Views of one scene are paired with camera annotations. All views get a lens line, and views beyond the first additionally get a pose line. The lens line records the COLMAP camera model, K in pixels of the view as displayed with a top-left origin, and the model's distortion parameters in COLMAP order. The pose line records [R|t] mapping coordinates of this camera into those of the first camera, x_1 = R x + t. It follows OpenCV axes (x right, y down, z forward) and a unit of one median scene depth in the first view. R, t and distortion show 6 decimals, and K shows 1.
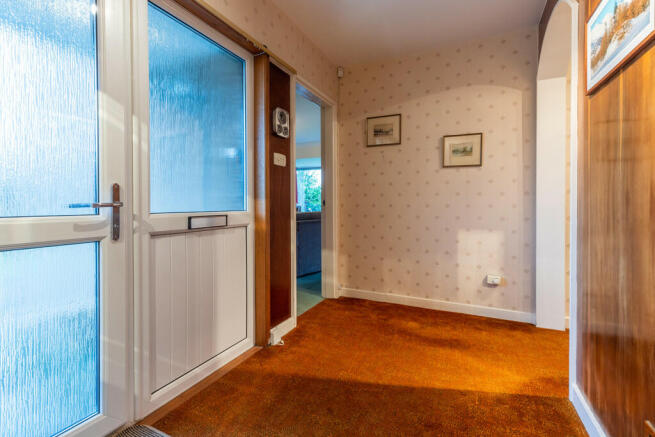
lens RADIAL K [[299.5, 0, 329.0], [0, 299.5, 205.3], [0, 0, 1]] dist [0.000779, 0.000142]
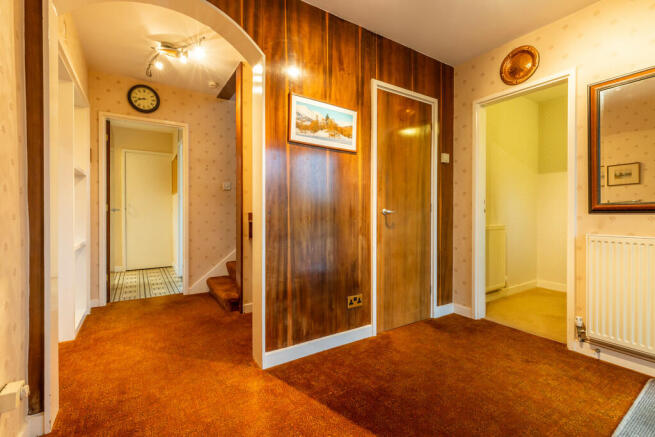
lens RADIAL K [[299.5, 0, 329.0], [0, 299.5, 205.3], [0, 0, 1]] dist [0.000779, 0.000142]
pose [[-0.859740, -0.020108, 0.510336, -0.040987], [-0.016353, 0.999796, 0.011846, -0.037818], [-0.510471, 0.001839, -0.859893, 1.345325]]
